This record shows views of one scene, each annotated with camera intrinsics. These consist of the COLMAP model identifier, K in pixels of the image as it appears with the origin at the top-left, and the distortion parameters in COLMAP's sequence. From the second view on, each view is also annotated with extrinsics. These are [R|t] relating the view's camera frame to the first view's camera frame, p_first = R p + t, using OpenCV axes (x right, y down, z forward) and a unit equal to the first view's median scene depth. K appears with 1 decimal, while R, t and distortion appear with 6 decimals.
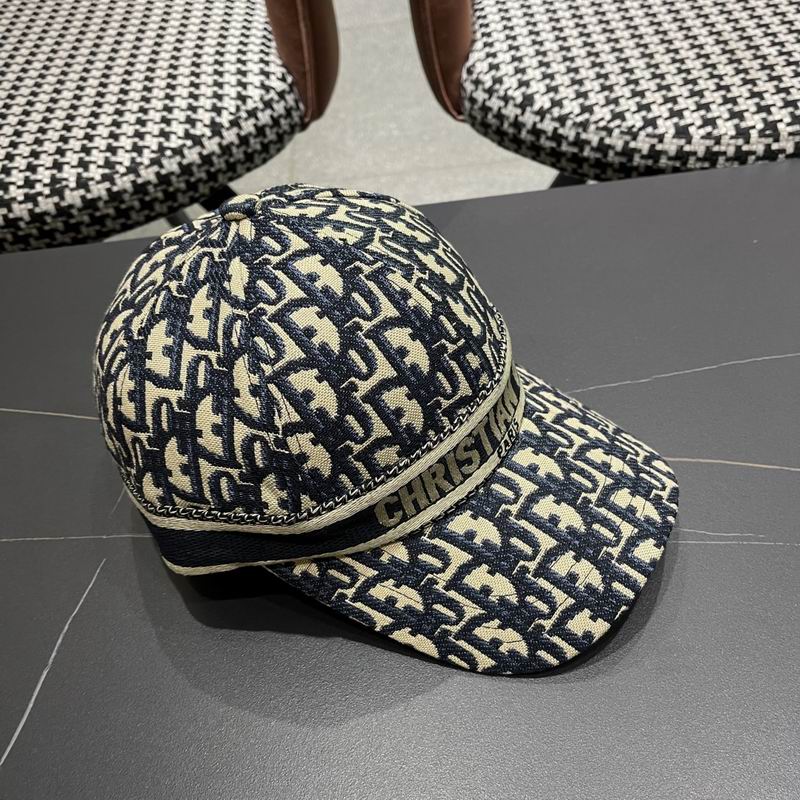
lens RADIAL K [[843.1, 0, 403.0], [0, 843.1, 406.7], [0, 0, 1]] dist [0.021695, 0.000000]
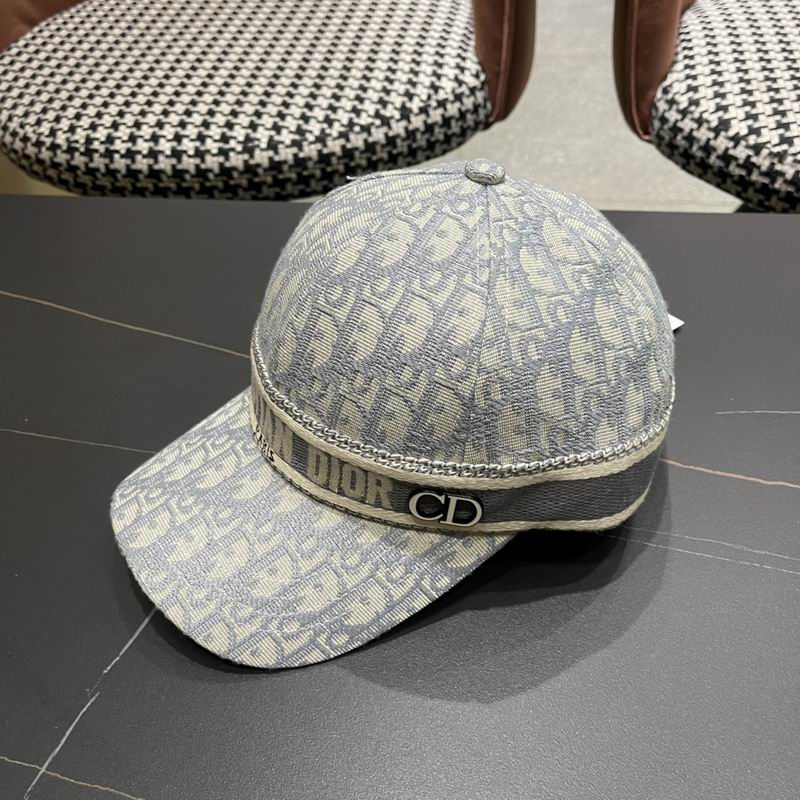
lens RADIAL K [[843.1, 0, 400.7], [0, 843.1, 403.6], [0, 0, 1]] dist [0.021695, 0.000000]
pose [[0.976079, 0.174886, -0.129166, -0.033280], [-0.179912, 0.983278, -0.028230, 0.048080], [0.122069, 0.050794, 0.991221, 0.003114]]
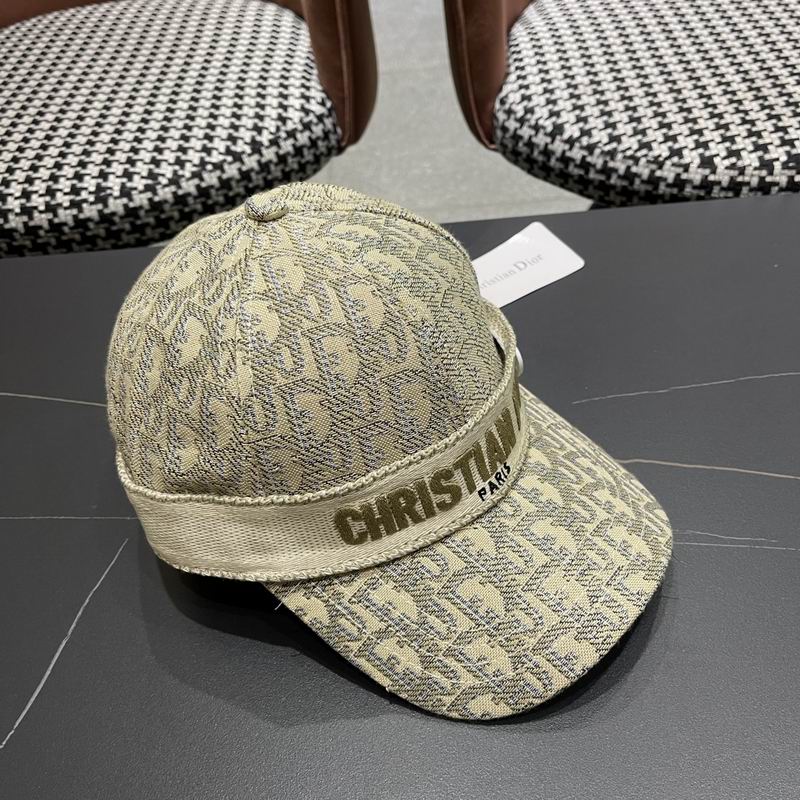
lens RADIAL K [[843.1, 0, 408.4], [0, 843.1, 406.1], [0, 0, 1]] dist [0.021695, 0.000000]
pose [[0.998903, 0.040715, -0.023154, 0.003006], [-0.041927, 0.997632, -0.054521, 0.038791], [0.020879, 0.055432, 0.998244, -0.015700]]
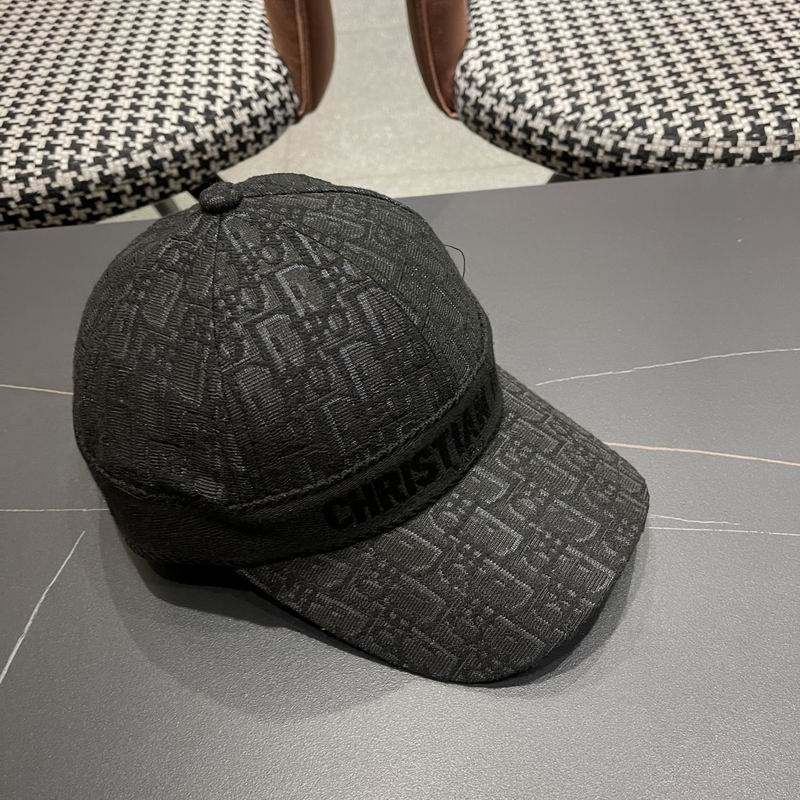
lens RADIAL K [[843.1, 0, 401.1], [0, 843.1, 408.0], [0, 0, 1]] dist [0.021695, 0.000000]
pose [[0.999536, 0.028293, 0.011303, 0.004712], [-0.028183, 0.999555, -0.009770, 0.021055], [-0.011574, 0.009447, 0.999888, -0.004466]]
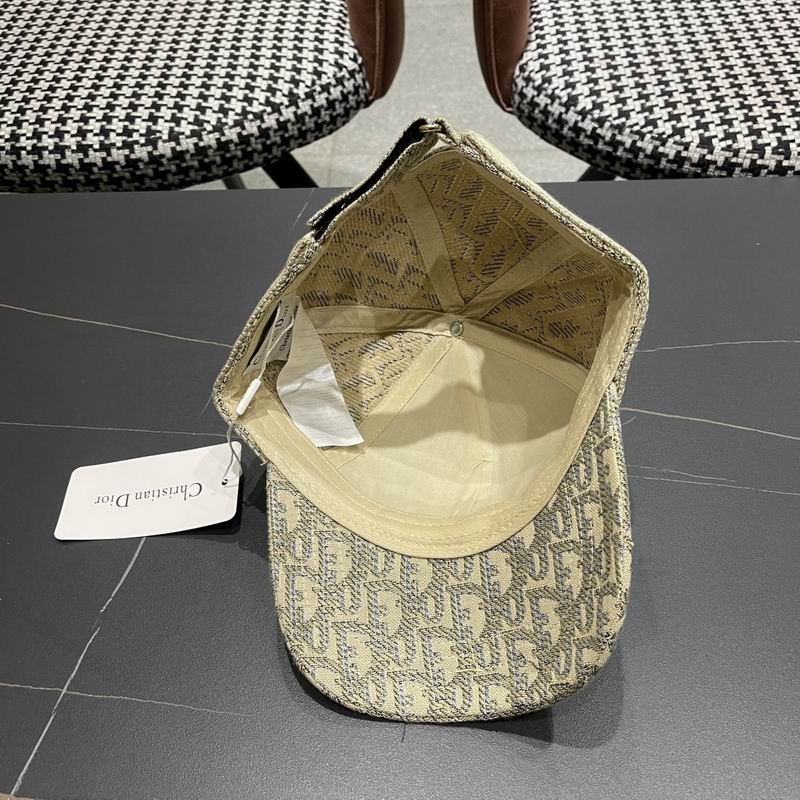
lens RADIAL K [[843.1, 0, 402.1], [0, 843.1, 406.7], [0, 0, 1]] dist [0.021695, 0.000000]
pose [[0.995274, 0.097098, 0.001266, -0.039522], [-0.097099, 0.994956, 0.025172, 0.036019], [0.001184, -0.025176, 0.999682, -0.134163]]
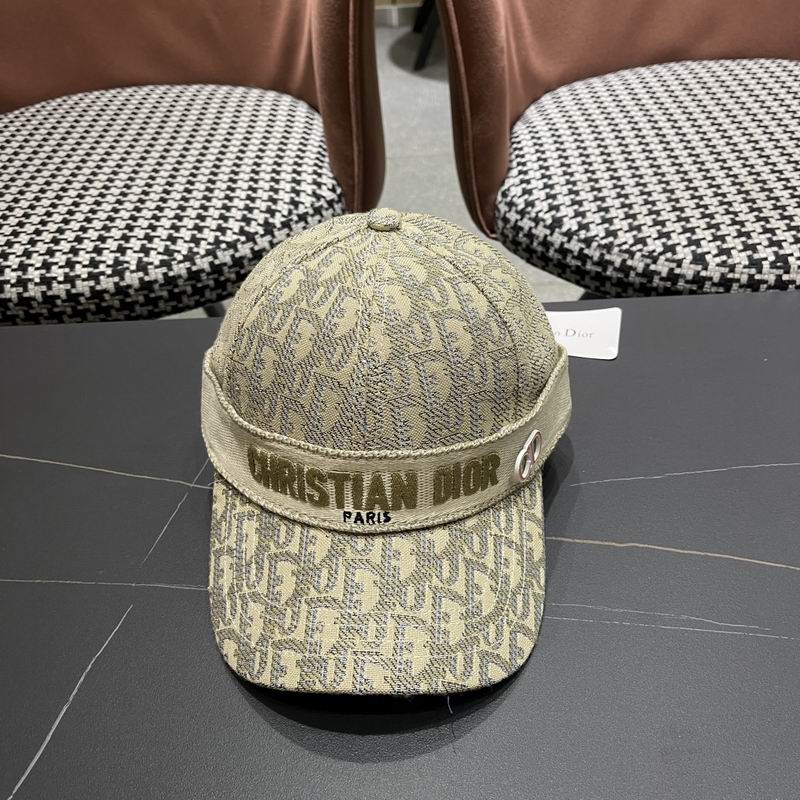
lens RADIAL K [[843.1, 0, 401.1], [0, 843.1, 404.4], [0, 0, 1]] dist [0.021695, 0.000000]
pose [[0.997059, 0.073515, -0.021662, -0.011129], [-0.075865, 0.986827, -0.142889, 0.038112], [0.010872, 0.144112, 0.989502, -0.040407]]
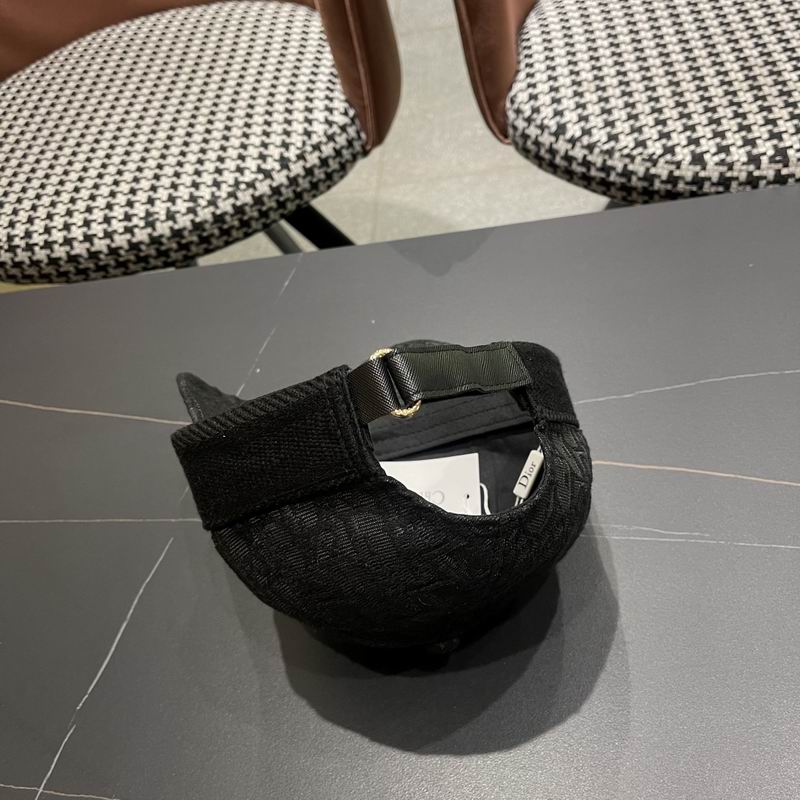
lens RADIAL K [[843.1, 0, 409.6], [0, 843.1, 412.6], [0, 0, 1]] dist [0.021695, 0.000000]
pose [[0.991644, 0.010069, -0.128614, 0.098100], [-0.005909, 0.999448, 0.032680, -0.030840], [0.128872, -0.031647, 0.991156, -0.120161]]
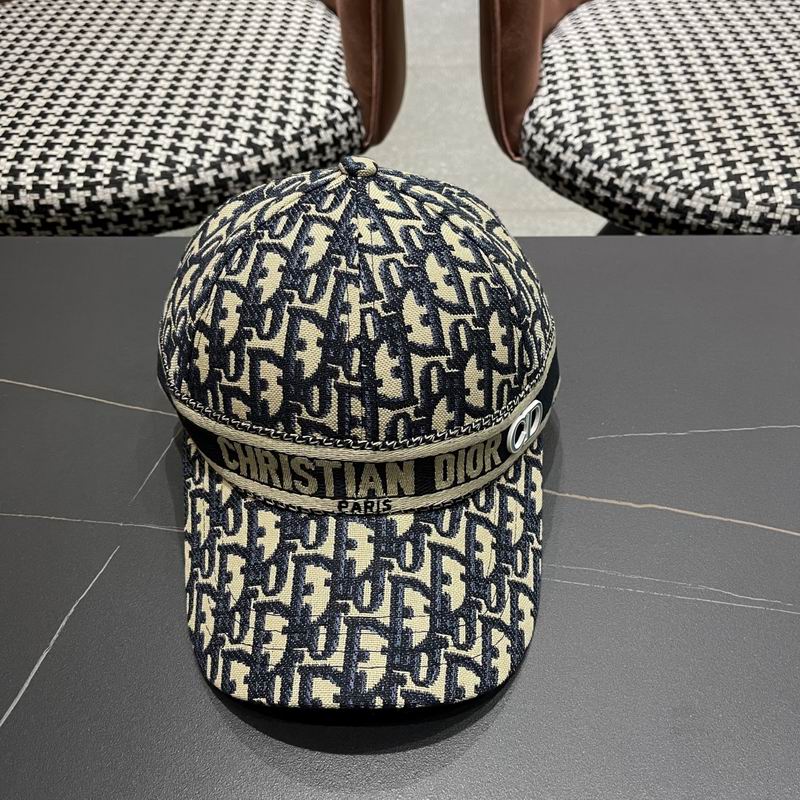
lens RADIAL K [[843.1, 0, 405.1], [0, 843.1, 396.7], [0, 0, 1]] dist [0.021695, 0.000000]
pose [[0.992689, 0.119472, -0.017194, -0.015720], [-0.120247, 0.991225, -0.054891, 0.013419], [0.010485, 0.056557, 0.998344, 0.005576]]
